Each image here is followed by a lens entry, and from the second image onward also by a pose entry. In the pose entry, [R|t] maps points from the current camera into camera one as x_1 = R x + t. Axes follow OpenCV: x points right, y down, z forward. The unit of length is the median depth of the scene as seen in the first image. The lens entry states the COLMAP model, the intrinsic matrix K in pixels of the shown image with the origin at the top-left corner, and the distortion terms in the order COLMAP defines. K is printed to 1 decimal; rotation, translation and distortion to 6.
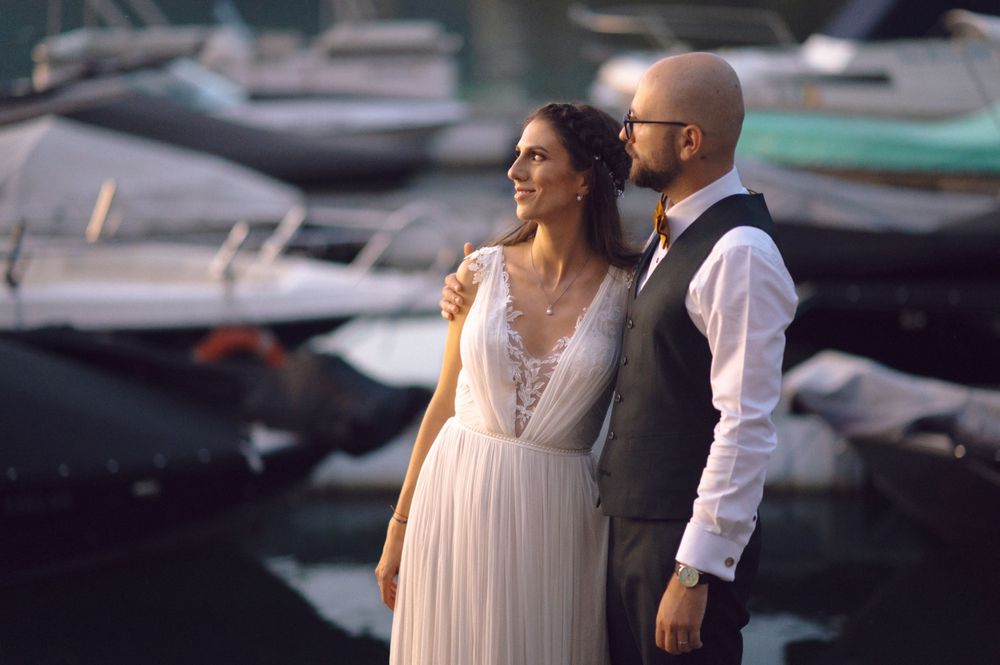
lens RADIAL K [[2428.1, 0, 499.8], [0, 2428.1, 333.5], [0, 0, 1]] dist [0.093712, 0.000000]
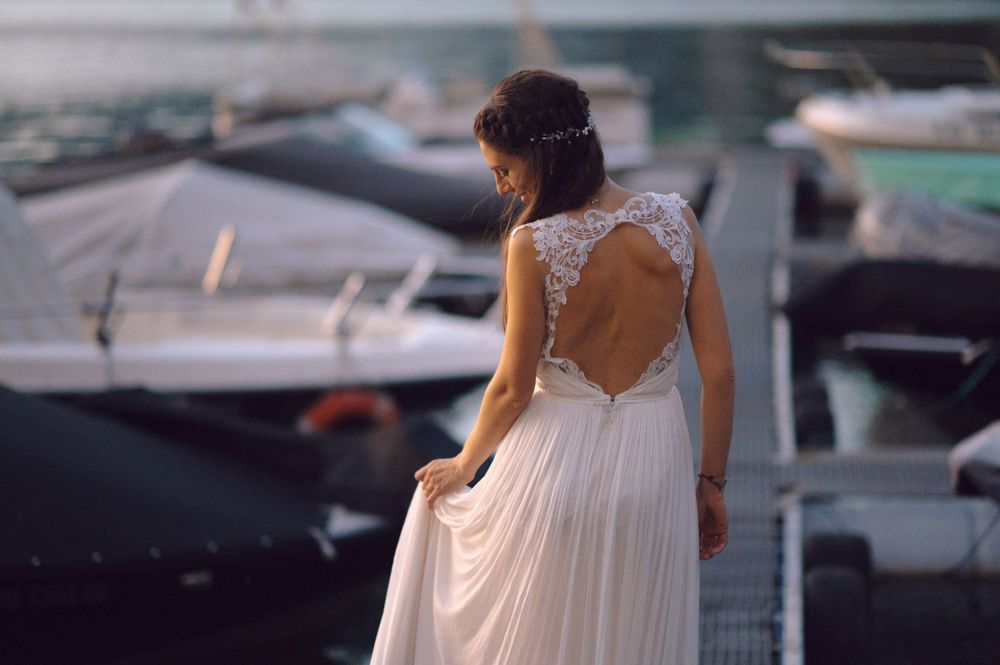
lens RADIAL K [[2428.1, 0, 500.8], [0, 2428.1, 330.5], [0, 0, 1]] dist [0.093712, 0.000000]
pose [[0.995503, 0.000077, -0.094732, 0.031962], [-0.002273, 0.999731, -0.023079, -0.003341], [0.094705, 0.023190, 0.995235, 0.111782]]
